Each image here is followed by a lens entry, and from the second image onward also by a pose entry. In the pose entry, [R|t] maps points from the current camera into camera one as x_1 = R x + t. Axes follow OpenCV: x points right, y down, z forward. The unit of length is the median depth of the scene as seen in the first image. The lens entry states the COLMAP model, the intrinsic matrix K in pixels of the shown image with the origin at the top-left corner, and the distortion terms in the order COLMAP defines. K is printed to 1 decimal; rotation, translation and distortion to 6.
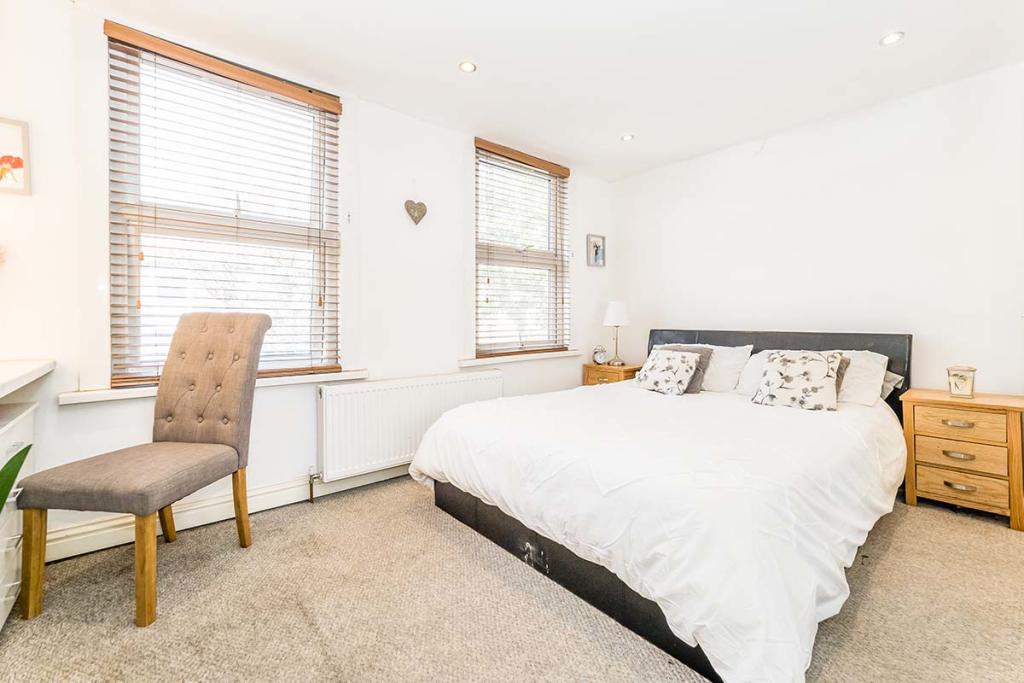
lens RADIAL K [[438.6, 0, 529.5], [0, 438.6, 342.8], [0, 0, 1]] dist [-0.002182, -0.000227]
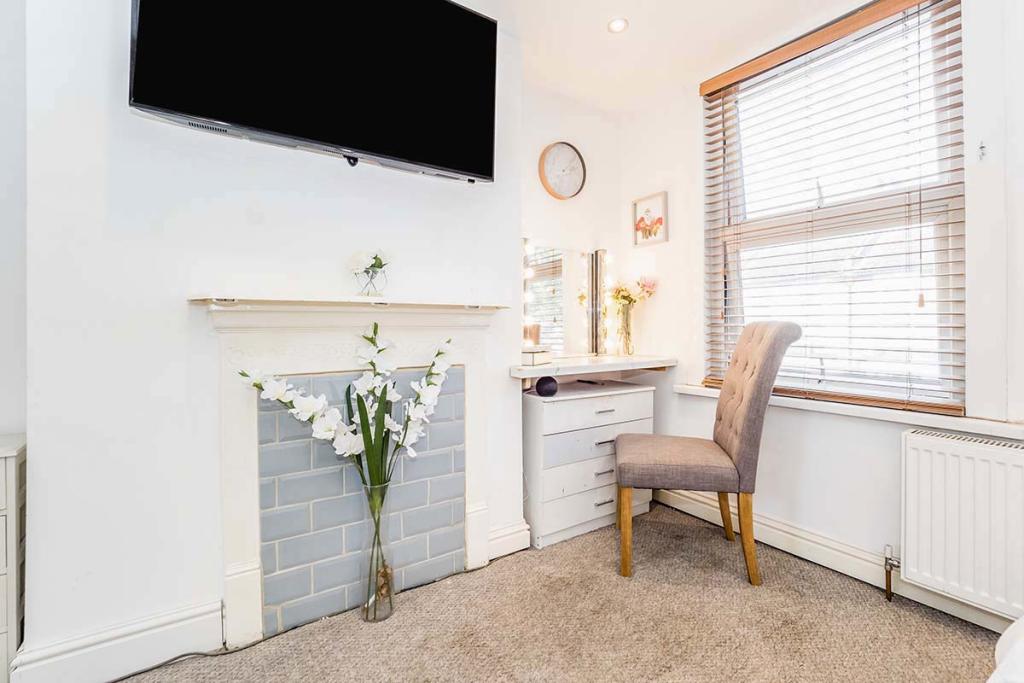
lens RADIAL K [[443.3, 0, 511.3], [0, 443.3, 331.8], [0, 0, 1]] dist [0.000846, 0.000310]
pose [[-0.116746, 0.006318, -0.993142, 0.307047], [-0.051519, 0.998595, 0.012409, -0.031713], [0.991825, 0.052615, -0.116257, 0.606752]]
